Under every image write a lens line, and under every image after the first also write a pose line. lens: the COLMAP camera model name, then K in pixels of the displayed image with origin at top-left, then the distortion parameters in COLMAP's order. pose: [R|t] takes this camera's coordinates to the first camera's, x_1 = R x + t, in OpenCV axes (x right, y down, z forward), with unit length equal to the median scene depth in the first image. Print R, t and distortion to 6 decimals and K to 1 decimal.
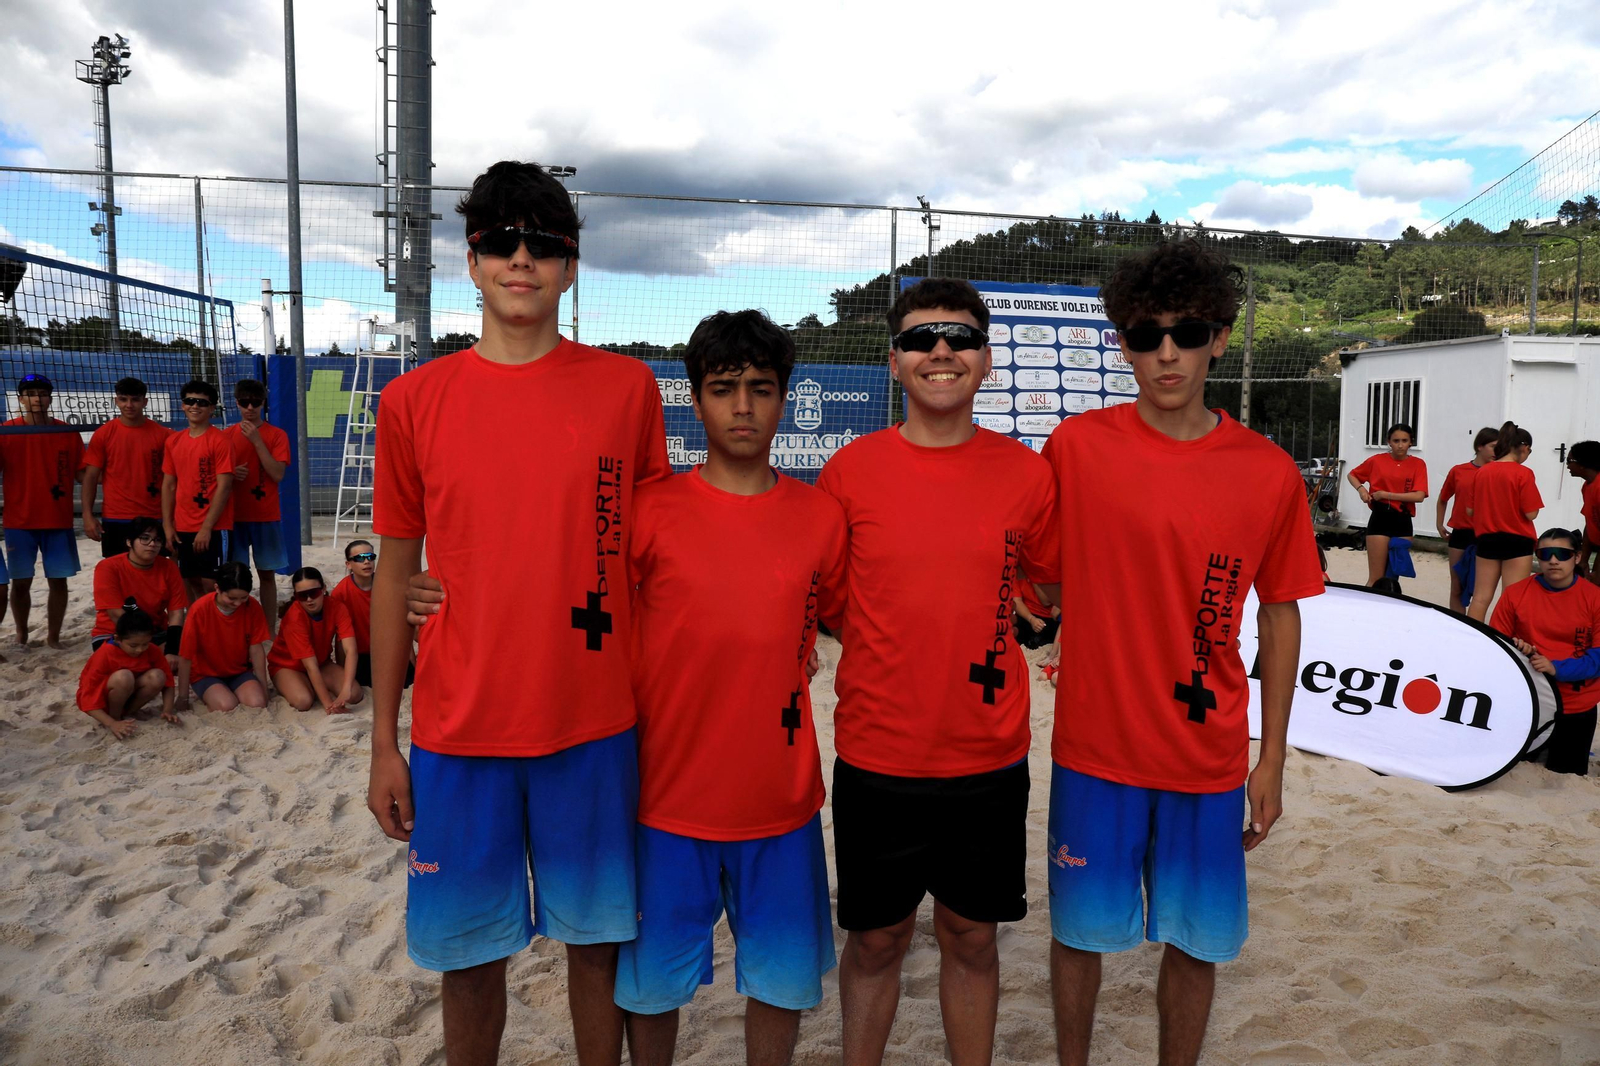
lens RADIAL K [[1079.3, 0, 808.2], [0, 1079.3, 542.8], [0, 0, 1]] dist [-0.098022, 0.076094]
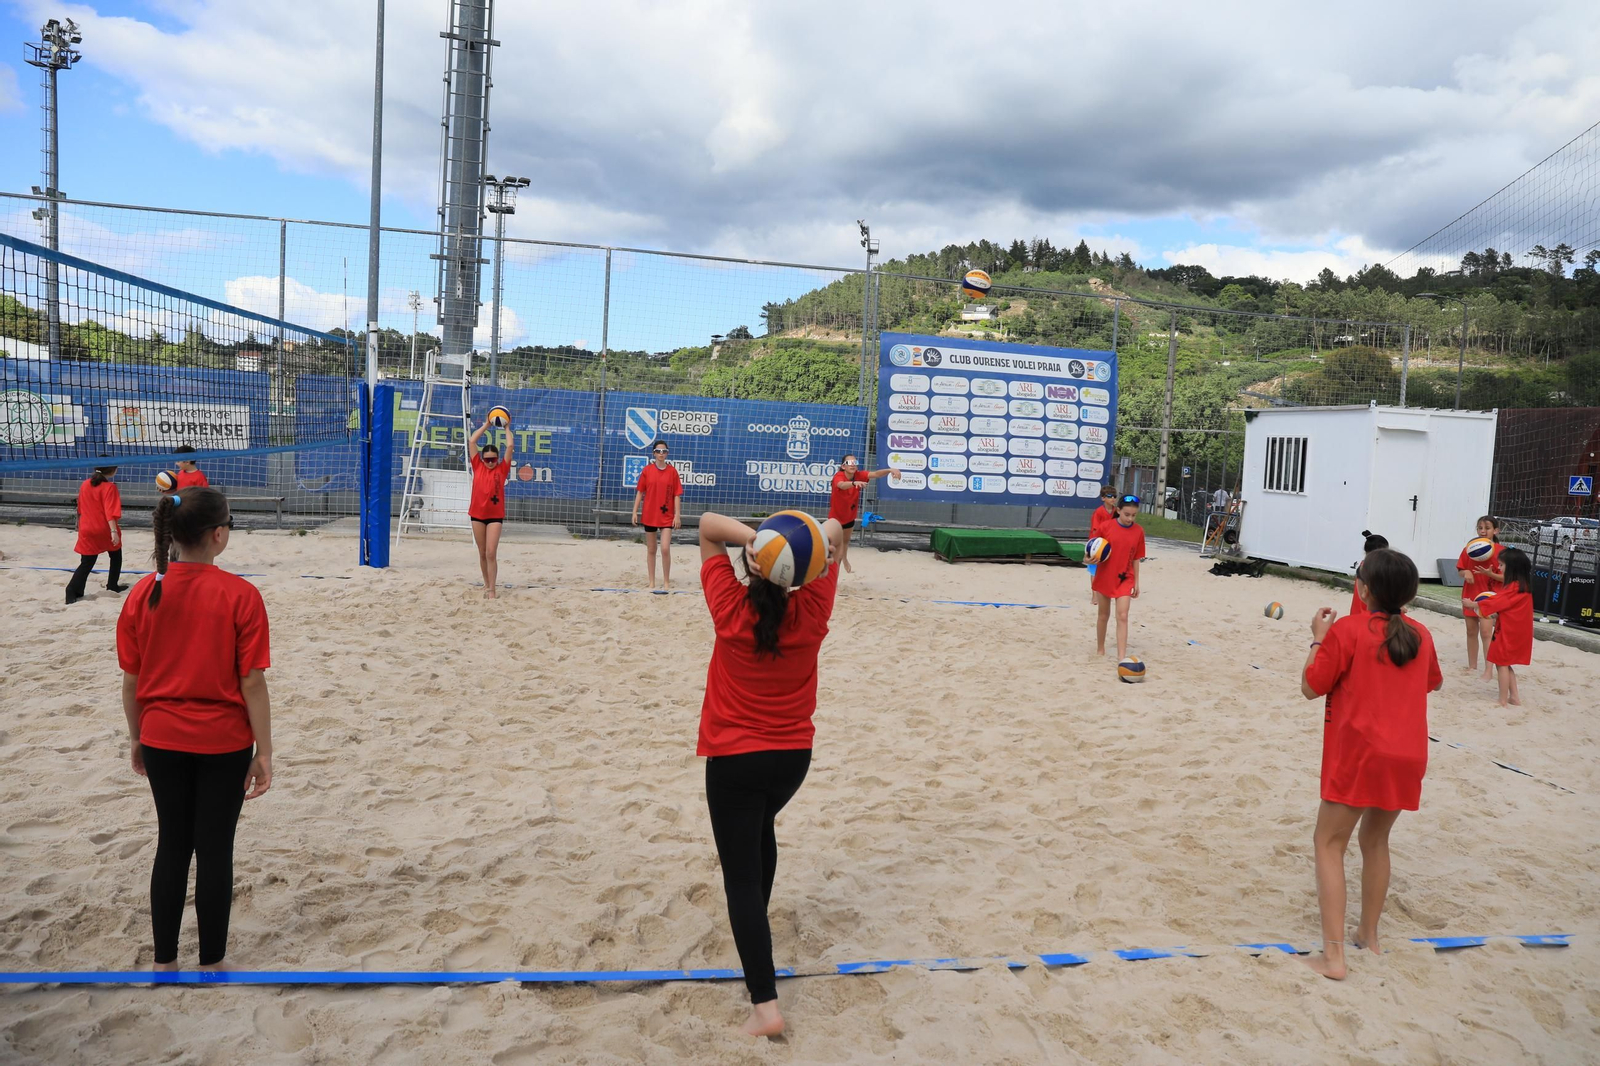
lens RADIAL K [[1079.3, 0, 796.1], [0, 1079.3, 537.2], [0, 0, 1]] dist [-0.098022, 0.076094]
pose [[0.997574, 0.035605, 0.059816, -0.064287], [-0.034615, 0.999247, -0.017505, 0.000564], [-0.060394, 0.015392, 0.998056, -0.156273]]
